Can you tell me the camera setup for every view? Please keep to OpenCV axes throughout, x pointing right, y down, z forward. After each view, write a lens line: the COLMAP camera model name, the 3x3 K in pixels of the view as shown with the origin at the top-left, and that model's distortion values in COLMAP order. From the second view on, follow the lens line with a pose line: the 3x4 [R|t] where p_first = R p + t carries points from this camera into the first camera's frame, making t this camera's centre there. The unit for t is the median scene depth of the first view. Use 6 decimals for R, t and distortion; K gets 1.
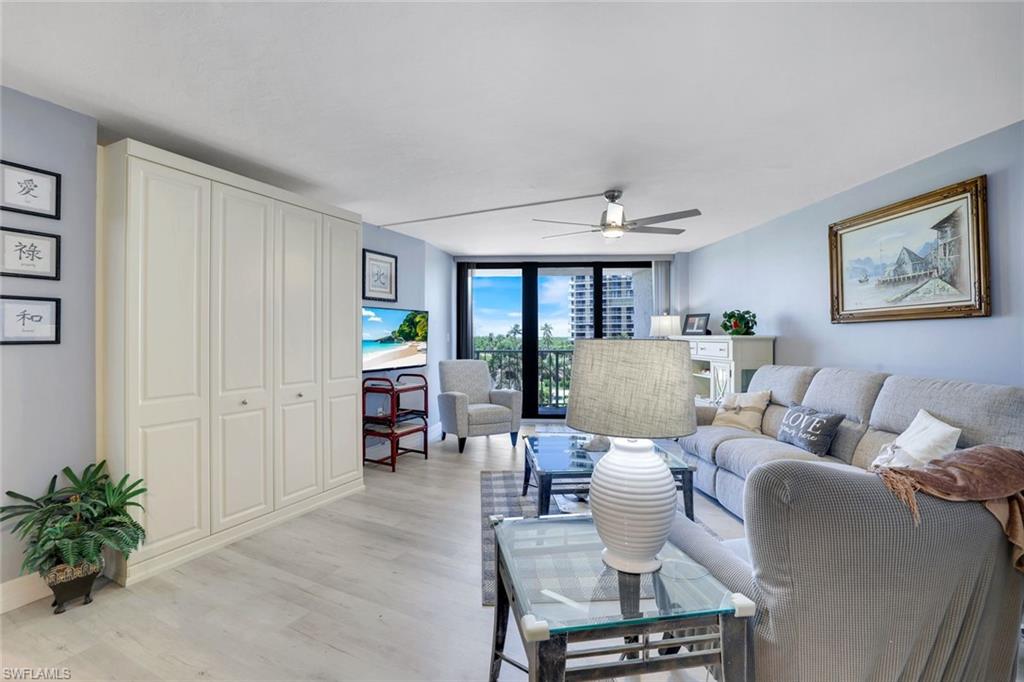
lens RADIAL K [[447.8, 0, 514.8], [0, 447.8, 338.0], [0, 0, 1]] dist [-0.031291, 0.007346]
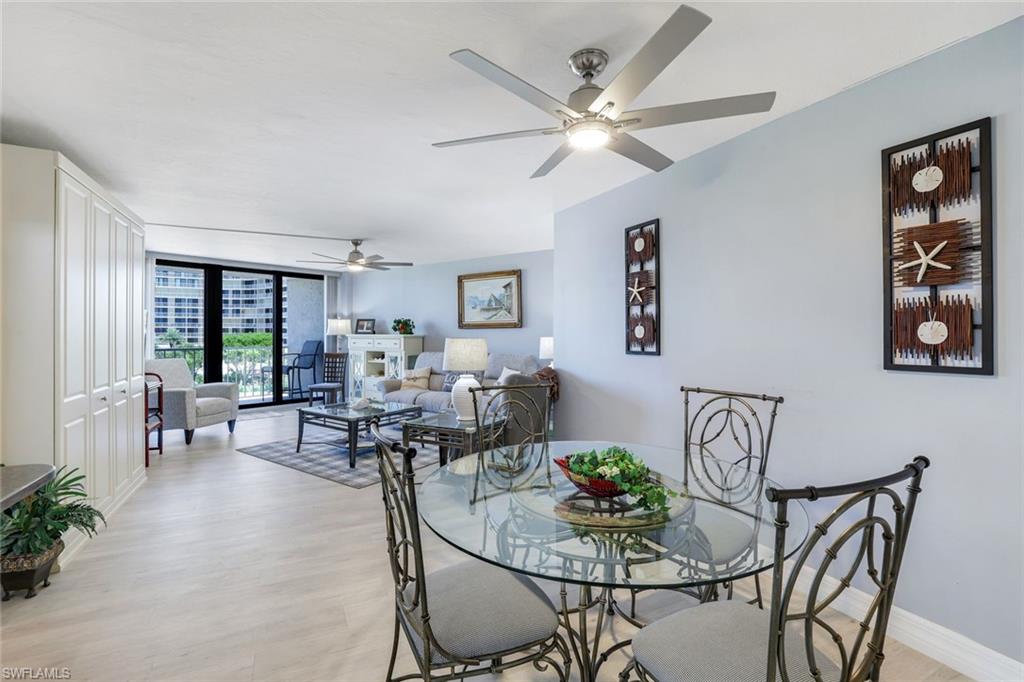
lens RADIAL K [[447.8, 0, 509.9], [0, 447.8, 332.7], [0, 0, 1]] dist [-0.031291, 0.007346]
pose [[0.606769, 0.002982, 0.794873, -0.549480], [-0.000241, 0.999994, -0.003568, -0.006824], [-0.794879, 0.001973, 0.606765, -0.273822]]
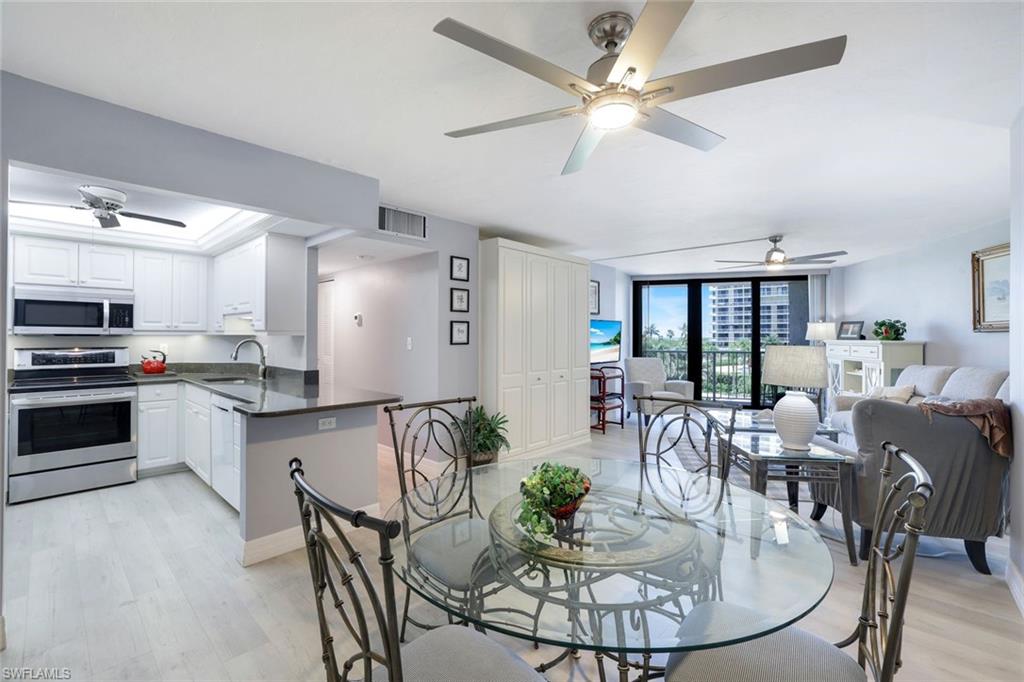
lens RADIAL K [[447.8, 0, 510.4], [0, 447.8, 335.0], [0, 0, 1]] dist [-0.031291, 0.007346]
pose [[0.956434, 0.002693, -0.291937, -0.135455], [-0.004788, 0.999968, -0.006464, -0.008322], [0.291911, 0.007580, 0.956416, -0.453999]]
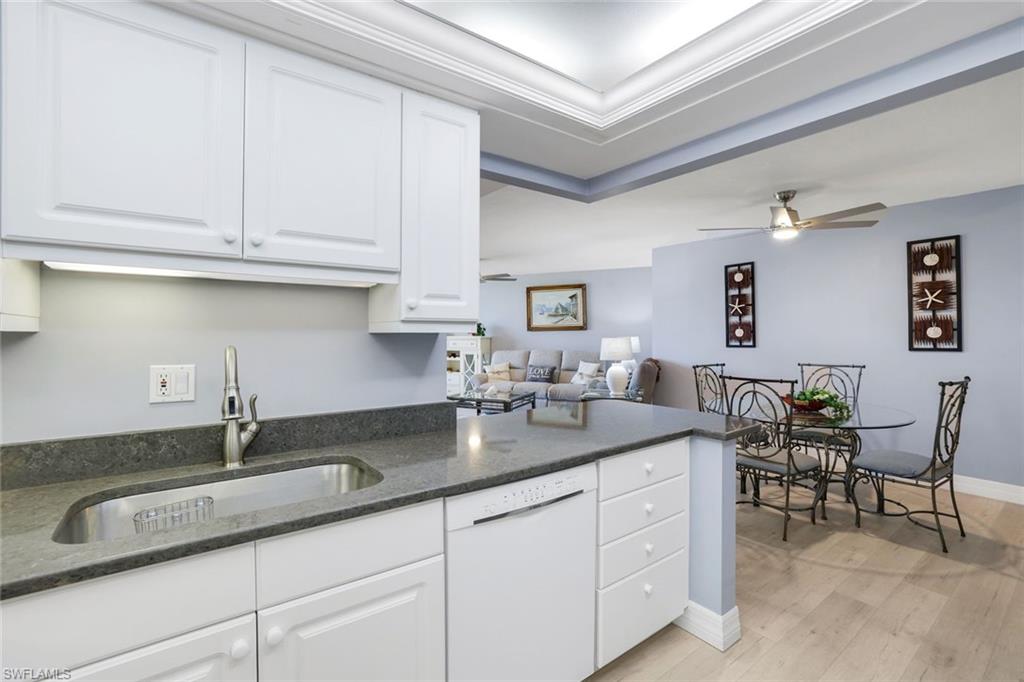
lens RADIAL K [[447.8, 0, 508.9], [0, 447.8, 332.7], [0, 0, 1]] dist [-0.031291, 0.007346]
pose [[0.468052, 0.000790, 0.883701, -1.142258], [0.007637, 0.999959, -0.004939, -0.010011], [-0.883668, 0.009060, 0.468026, -0.002259]]
